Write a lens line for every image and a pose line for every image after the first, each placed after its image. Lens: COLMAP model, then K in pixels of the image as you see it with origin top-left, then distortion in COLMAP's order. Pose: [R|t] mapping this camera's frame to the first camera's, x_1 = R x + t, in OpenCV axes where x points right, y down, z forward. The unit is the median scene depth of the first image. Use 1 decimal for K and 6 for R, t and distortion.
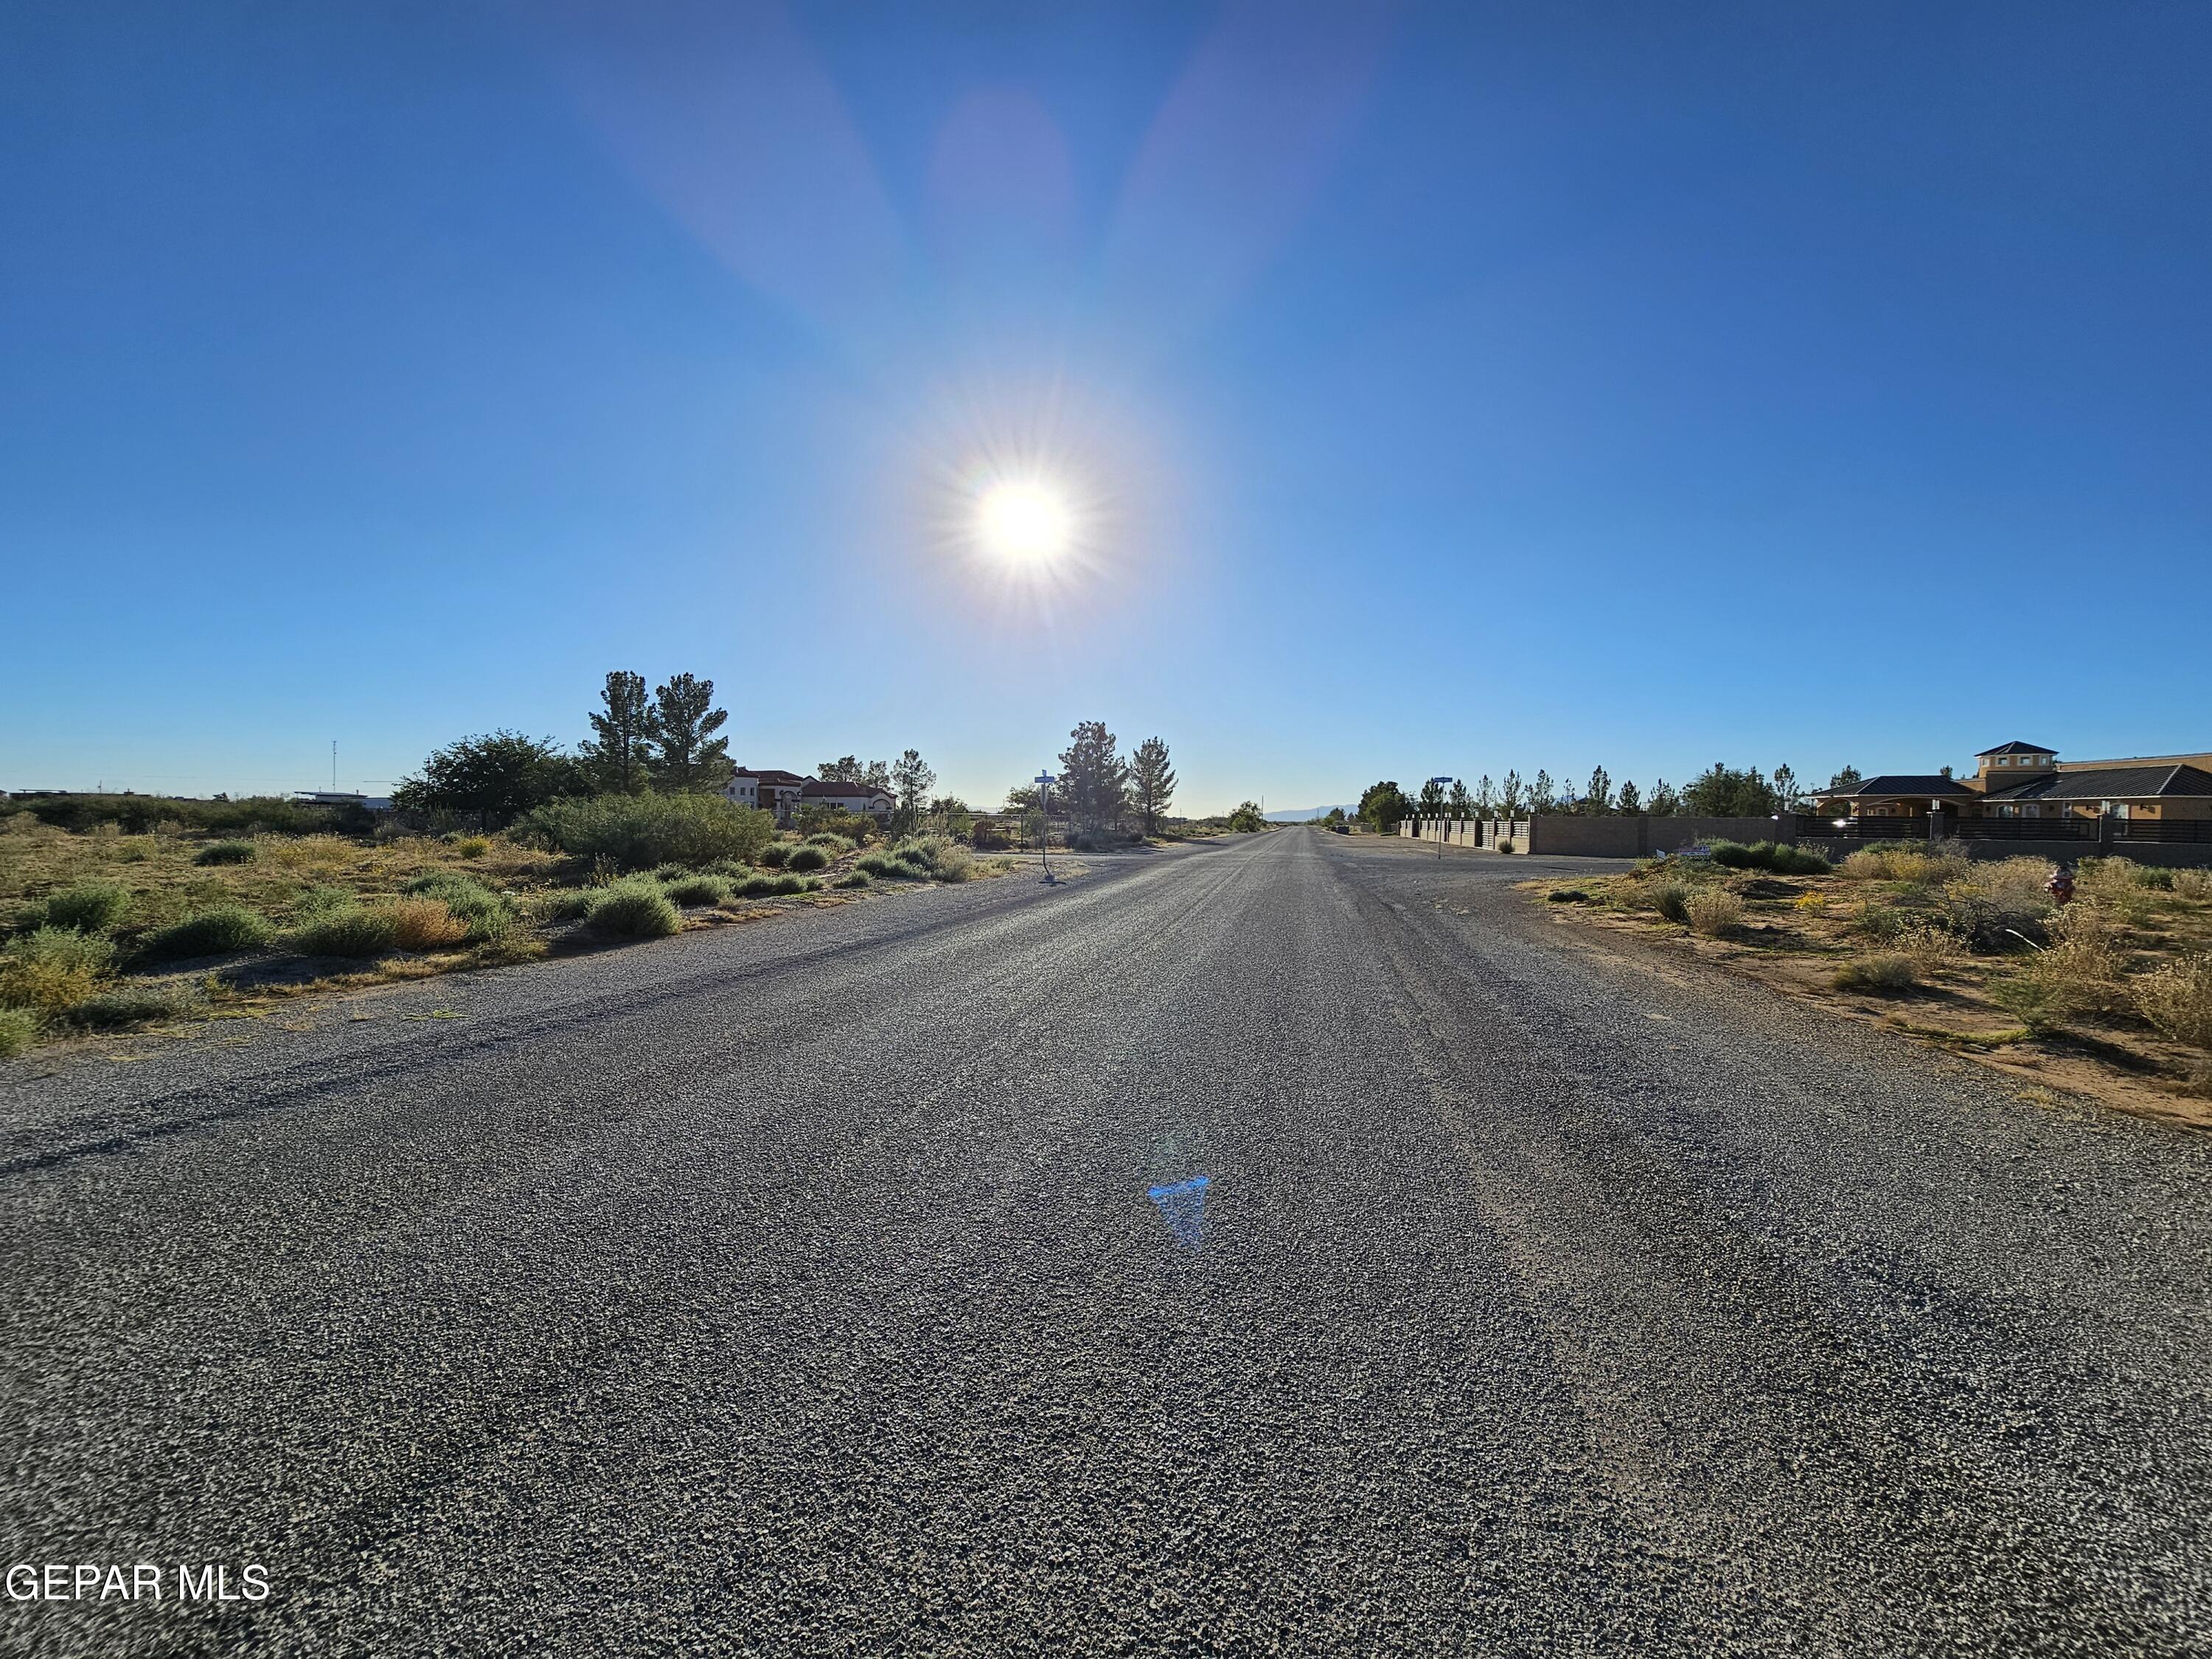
lens RADIAL K [[899.8, 0, 1098.5], [0, 899.8, 828.4], [0, 0, 1]] dist [-0.000531, 0.000432]
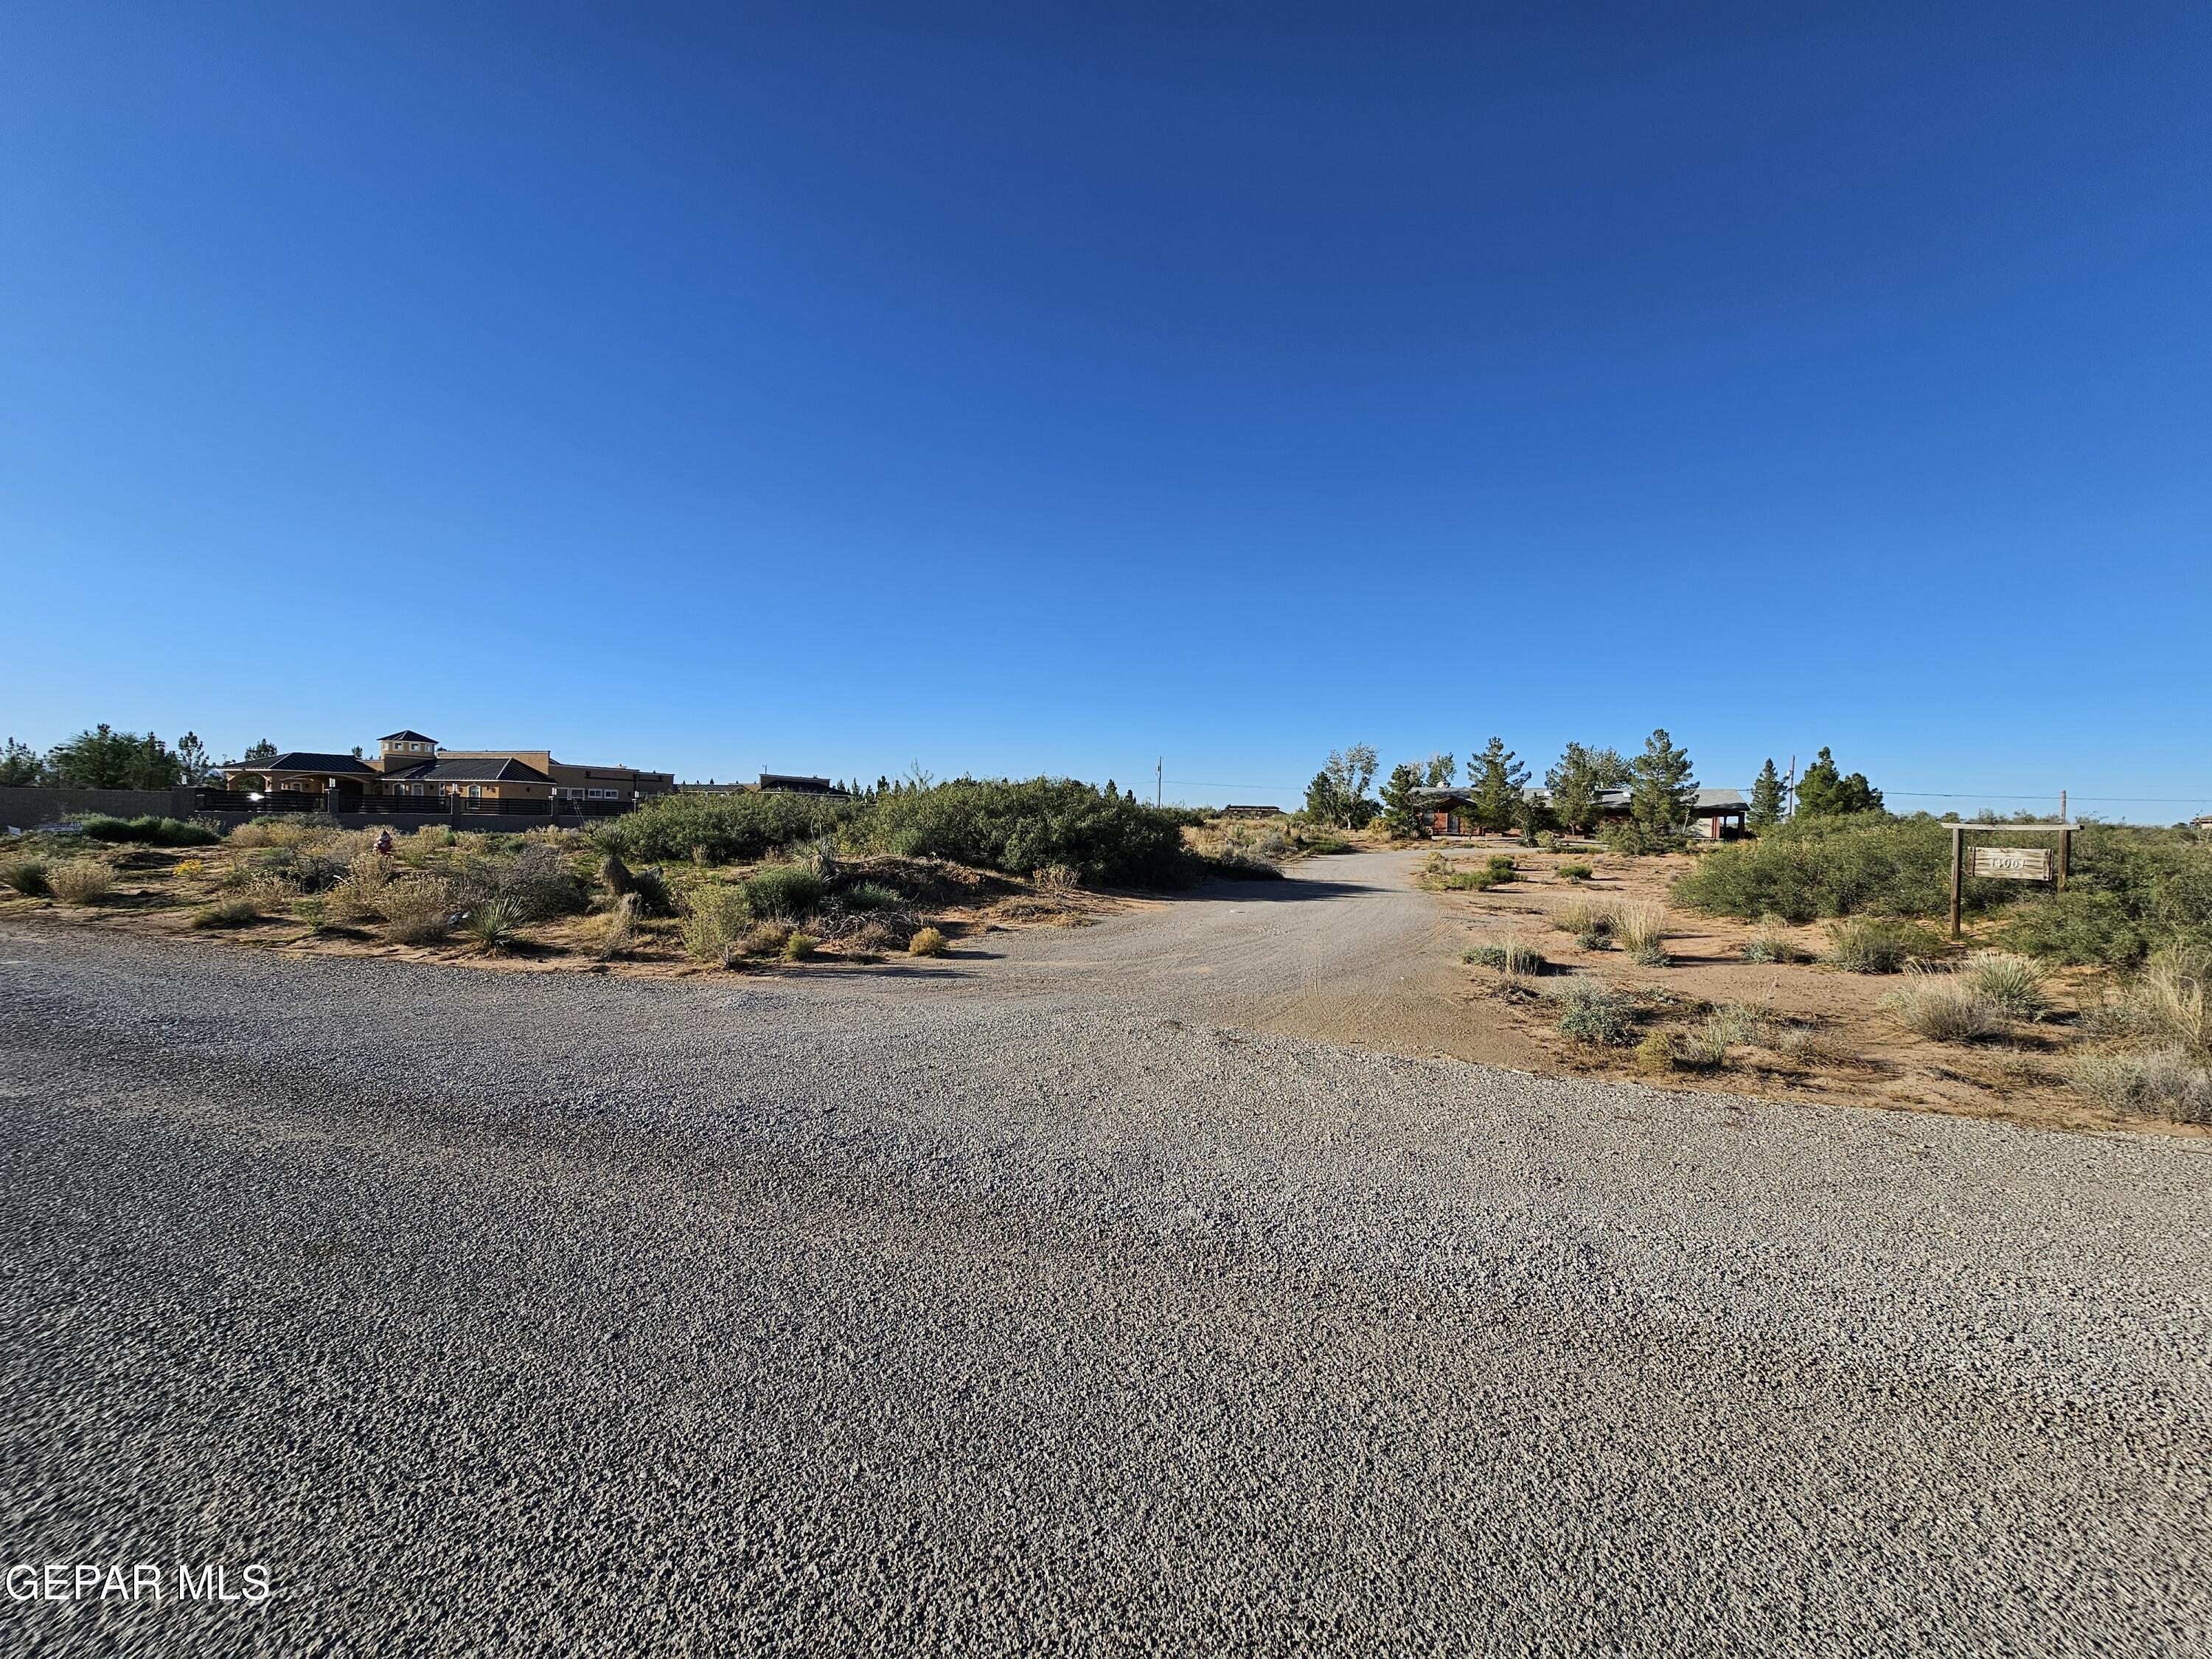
lens RADIAL K [[899.8, 0, 1098.5], [0, 899.8, 828.4], [0, 0, 1]] dist [-0.000531, 0.000432]
pose [[0.133451, -0.020870, 0.990836, -0.099297], [-0.007927, 0.999724, 0.022124, -0.001947], [-0.991024, -0.010807, 0.133249, -0.158268]]
